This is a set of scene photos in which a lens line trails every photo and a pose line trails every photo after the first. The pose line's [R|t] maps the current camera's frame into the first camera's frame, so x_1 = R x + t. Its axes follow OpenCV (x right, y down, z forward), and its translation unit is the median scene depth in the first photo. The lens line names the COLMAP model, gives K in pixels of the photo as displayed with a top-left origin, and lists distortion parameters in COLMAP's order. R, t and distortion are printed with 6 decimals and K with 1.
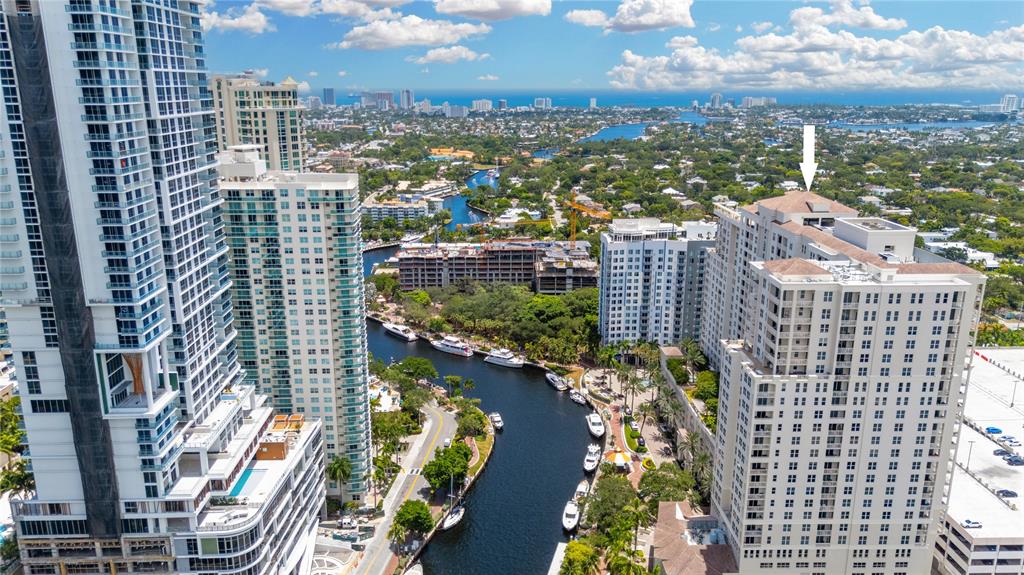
lens RADIAL K [[753.3, 0, 515.5], [0, 753.3, 291.5], [0, 0, 1]] dist [0.067440, -0.065838]
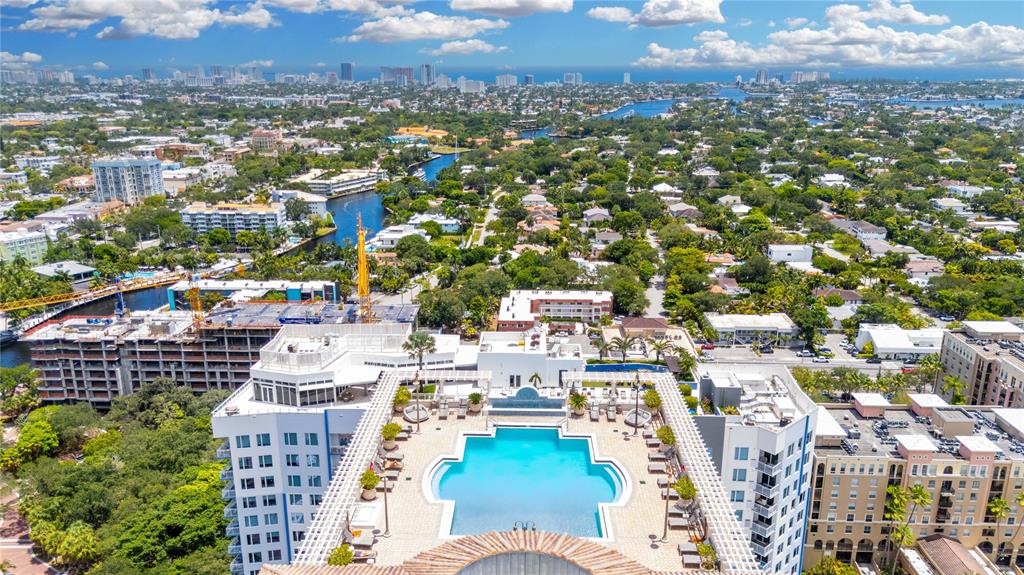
lens RADIAL K [[753.3, 0, 513.7], [0, 753.3, 288.7], [0, 0, 1]] dist [0.067440, -0.065838]
pose [[0.998079, 0.016476, -0.059726, 0.090959], [-0.015101, 0.999612, 0.023402, -0.043181], [0.060088, -0.022455, 0.997940, 0.226350]]
